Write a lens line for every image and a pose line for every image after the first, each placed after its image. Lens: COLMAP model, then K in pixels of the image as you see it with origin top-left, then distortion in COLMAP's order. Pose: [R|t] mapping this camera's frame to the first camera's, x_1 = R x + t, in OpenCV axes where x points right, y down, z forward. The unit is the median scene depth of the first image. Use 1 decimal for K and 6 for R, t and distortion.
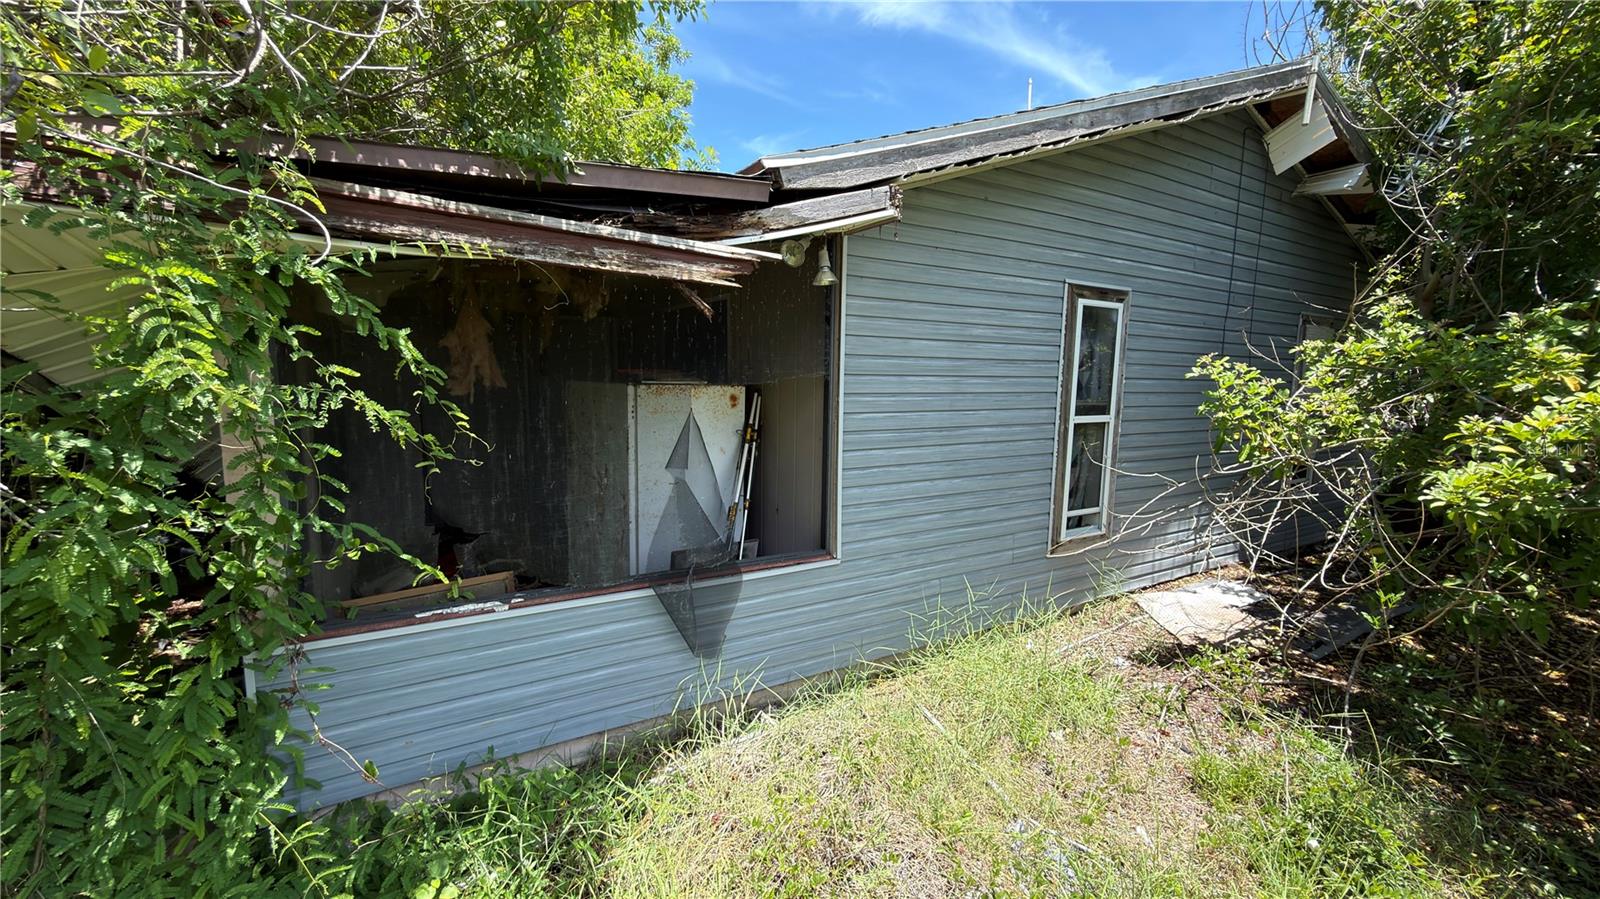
lens RADIAL K [[639.6, 0, 800.0], [0, 639.6, 449.5], [0, 0, 1]] dist [-0.001677, -0.000246]
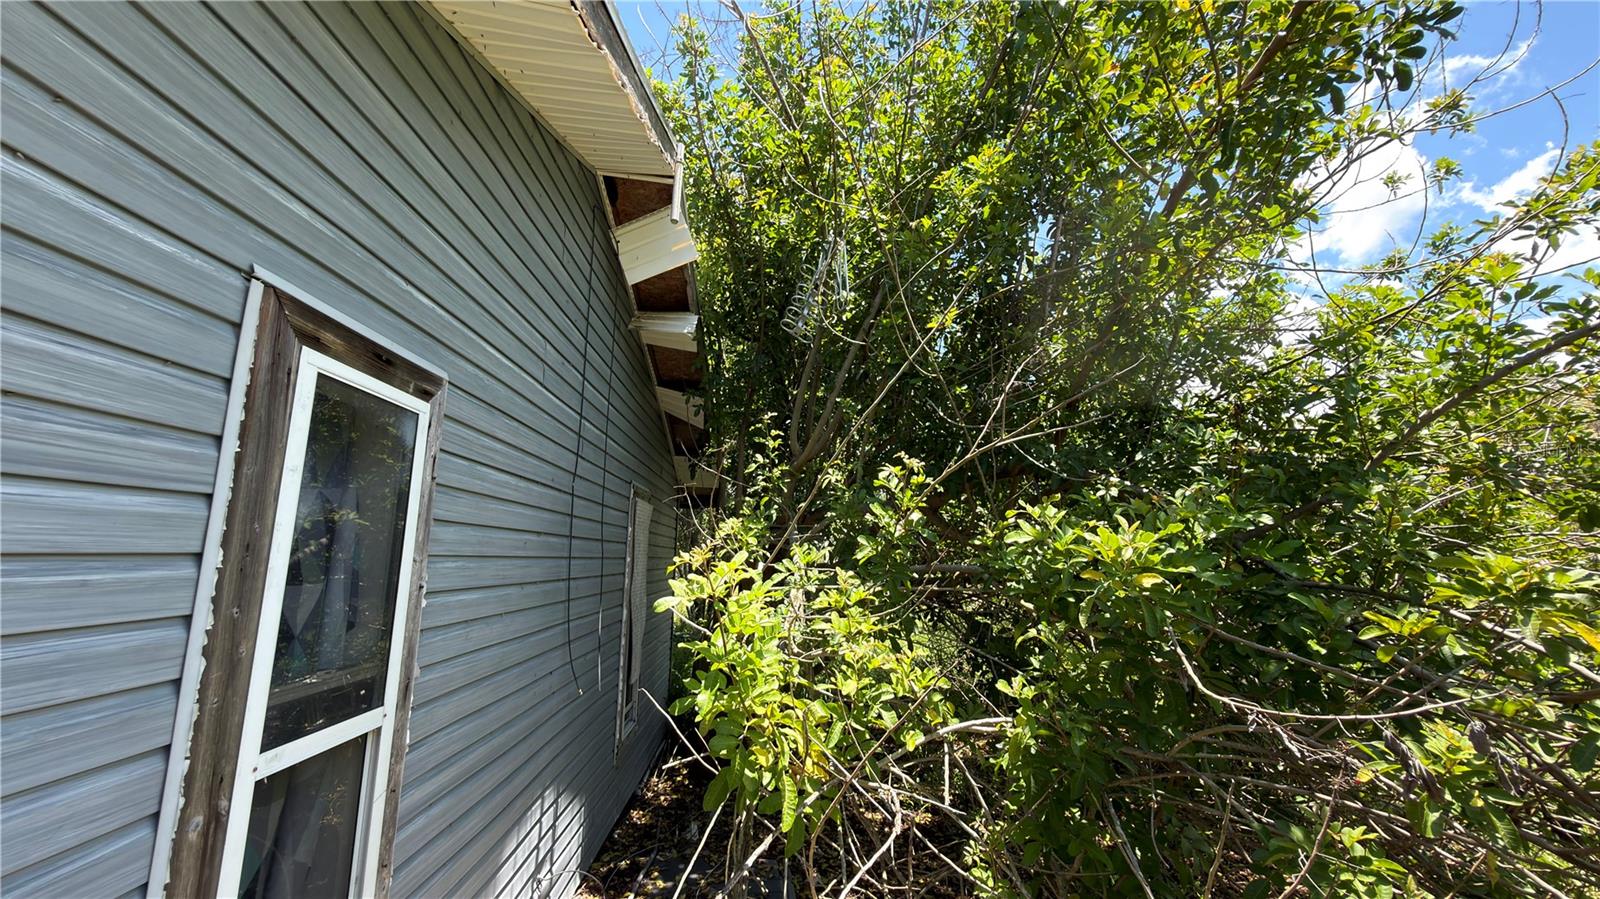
lens RADIAL K [[639.6, 0, 800.0], [0, 639.6, 449.5], [0, 0, 1]] dist [-0.001677, -0.000246]
pose [[0.467679, 0.137280, 0.873173, 0.272285], [0.099035, 0.973507, -0.206099, -0.097330], [-0.878333, 0.182863, 0.441693, 0.631172]]
